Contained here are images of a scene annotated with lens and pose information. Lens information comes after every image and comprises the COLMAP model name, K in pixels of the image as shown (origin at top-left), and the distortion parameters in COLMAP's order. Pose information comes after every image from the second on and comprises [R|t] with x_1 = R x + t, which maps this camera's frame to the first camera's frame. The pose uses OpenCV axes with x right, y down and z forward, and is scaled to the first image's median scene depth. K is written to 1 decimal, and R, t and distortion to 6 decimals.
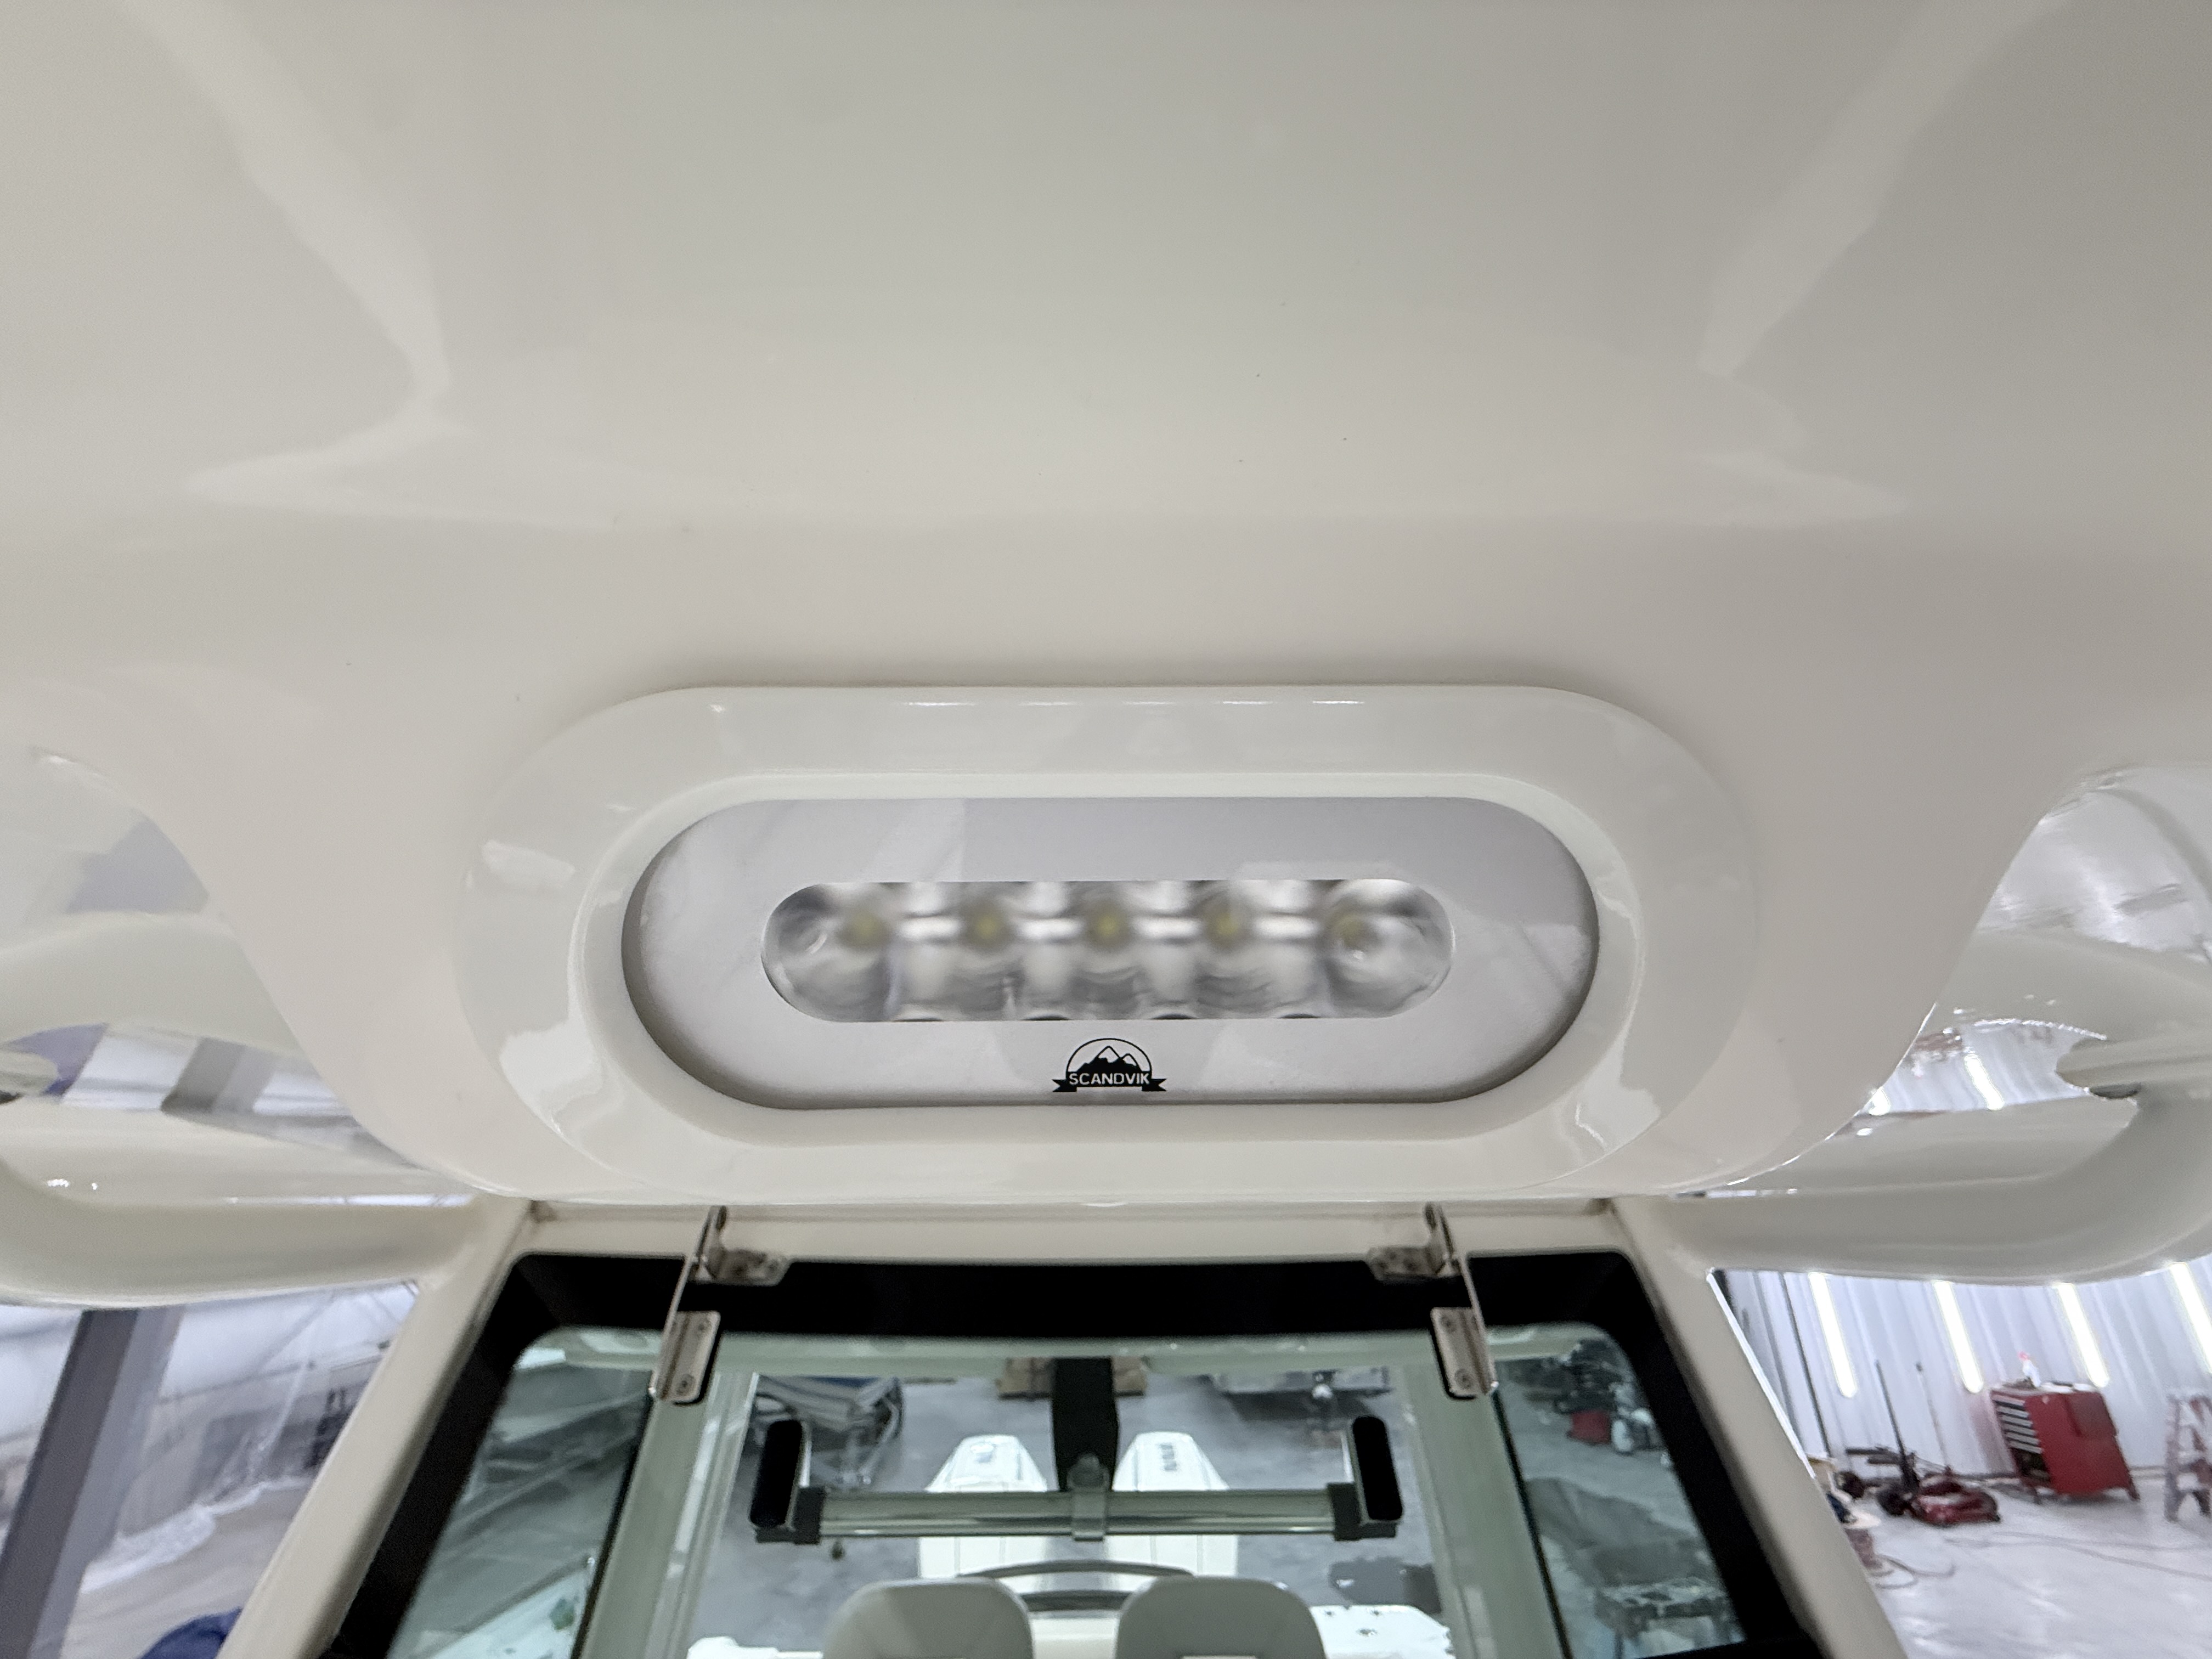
lens RADIAL K [[877.9, 0, 1106.3], [0, 877.9, 842.3], [0, 0, 1]] dist [0.001380, -0.000307]
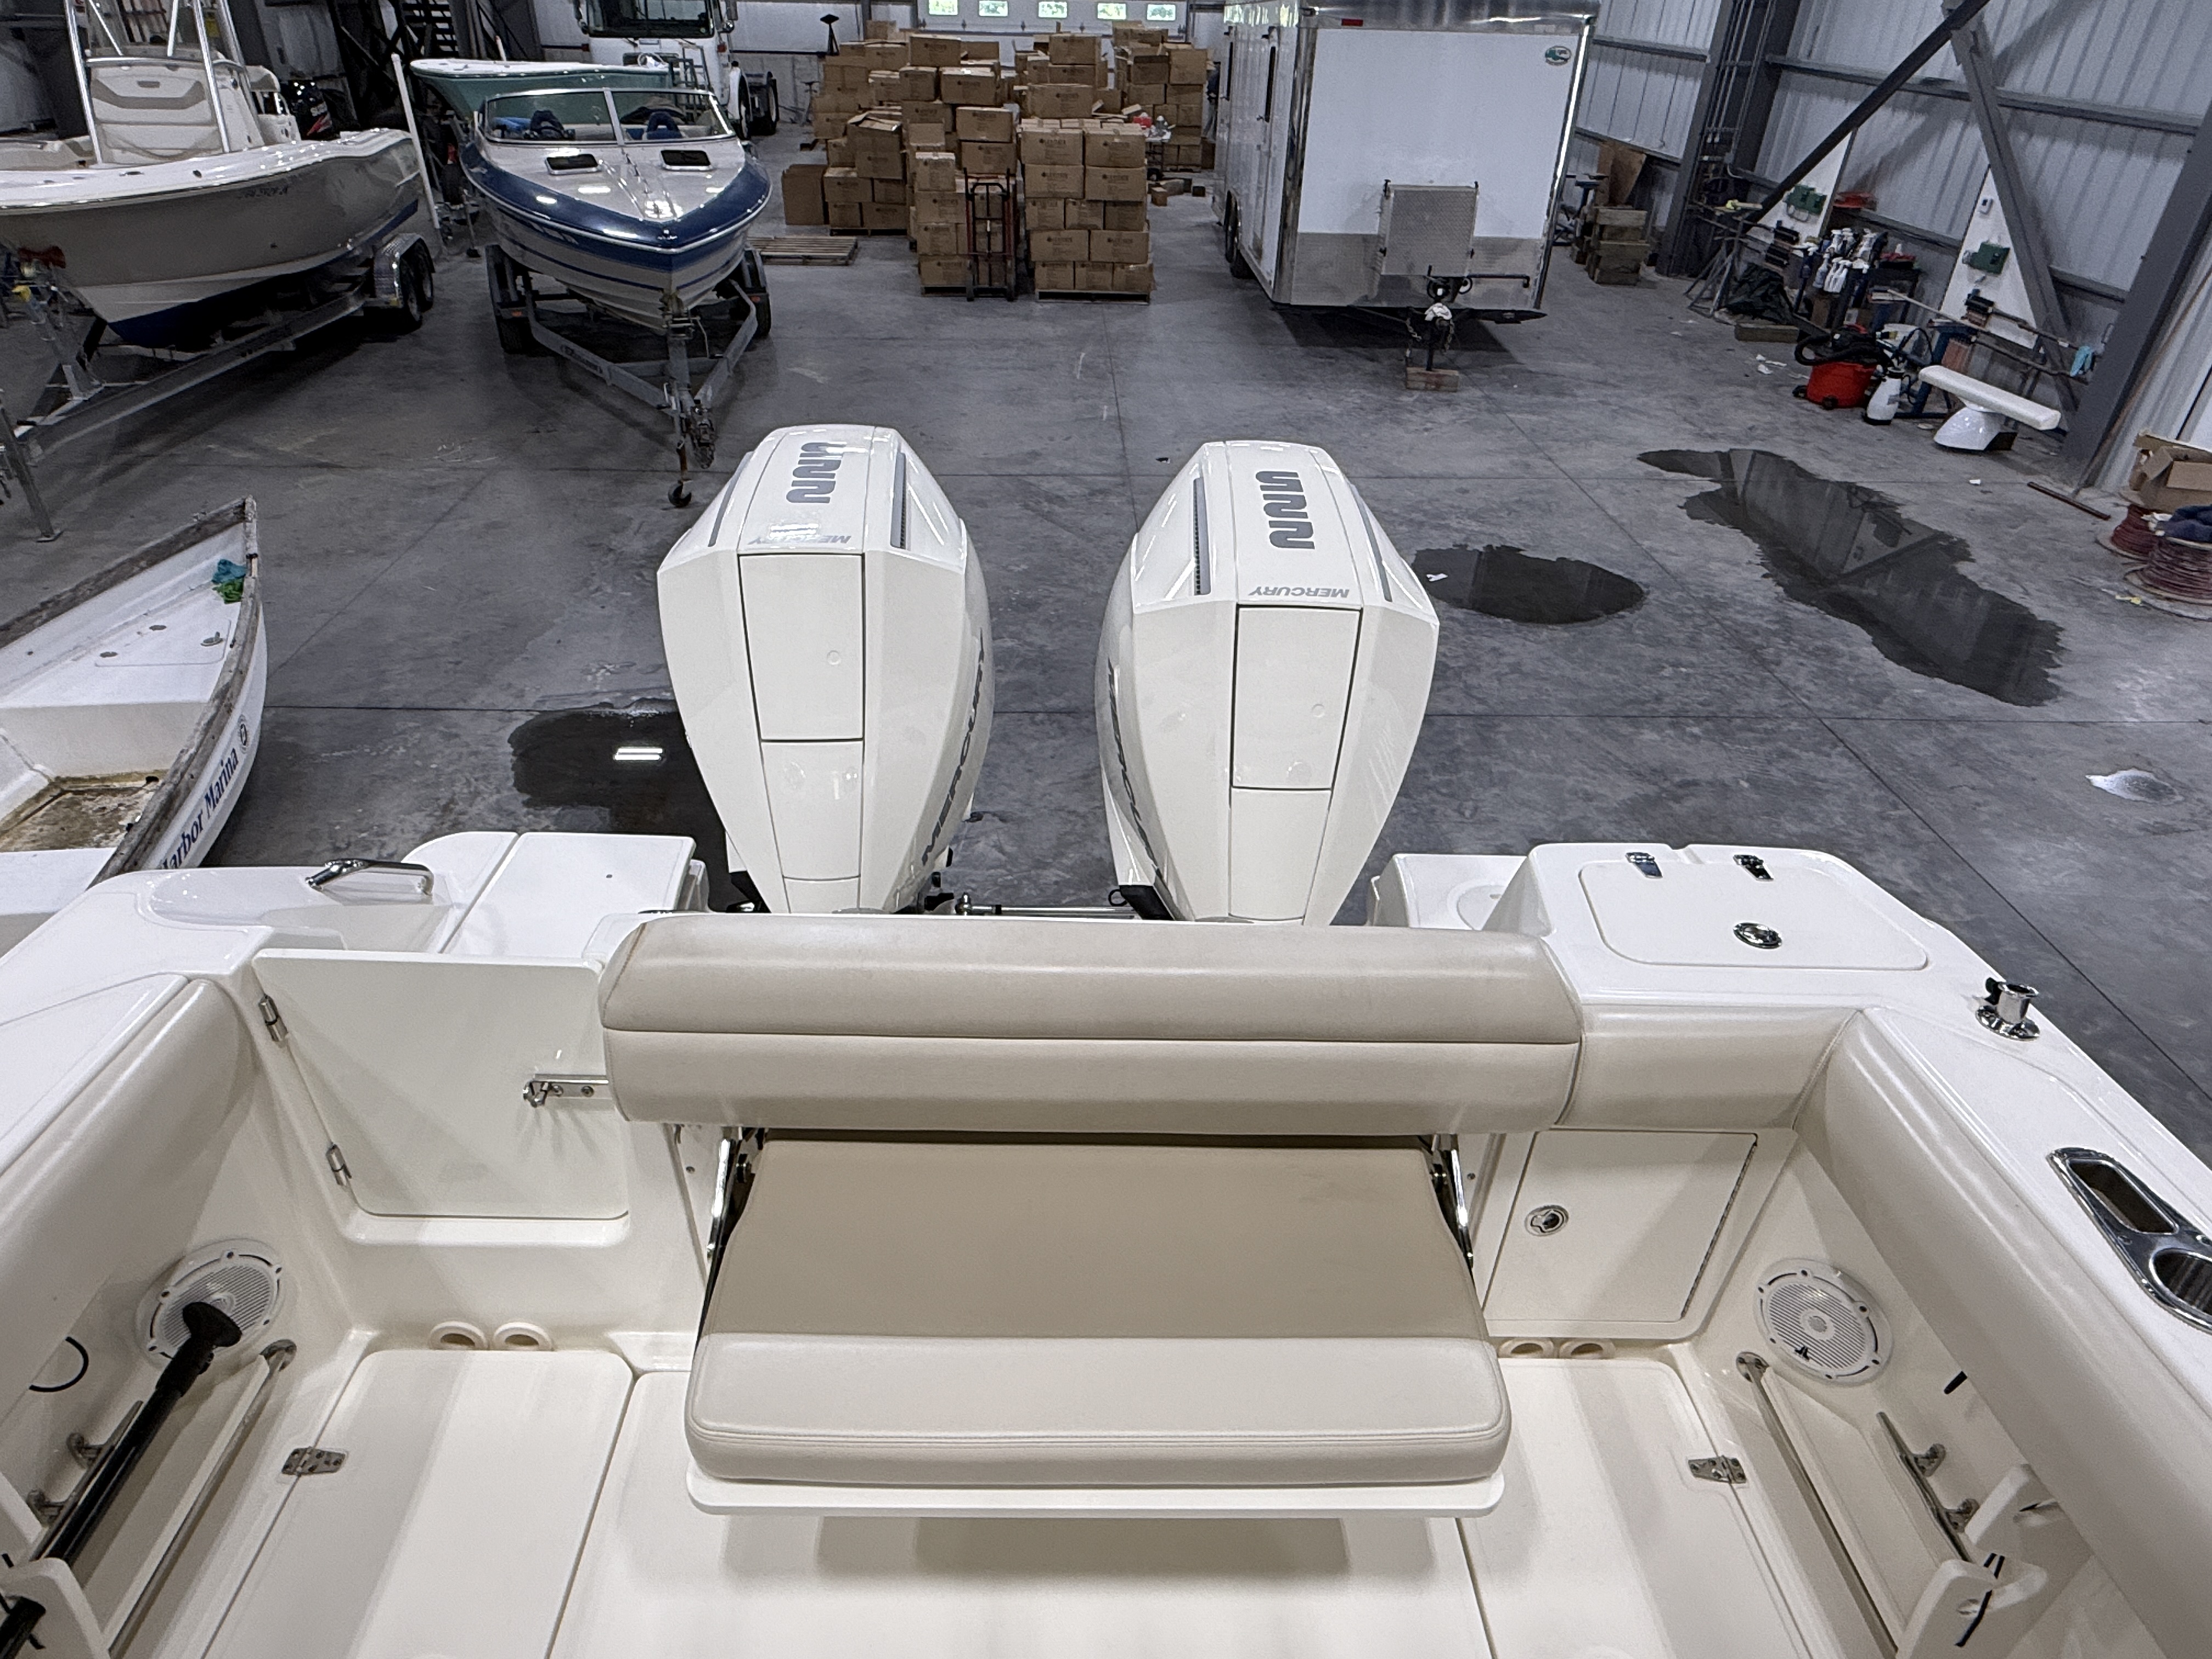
lens RADIAL K [[1293.2, 0, 1097.8], [0, 1293.2, 847.3], [0, 0, 1]] dist [-0.004338, 0.001033]
pose [[0.998758, 0.040074, 0.029596, -0.006411], [-0.047050, 0.563501, 0.824775, 0.099592], [0.016375, -0.825143, 0.564686, 0.172657]]
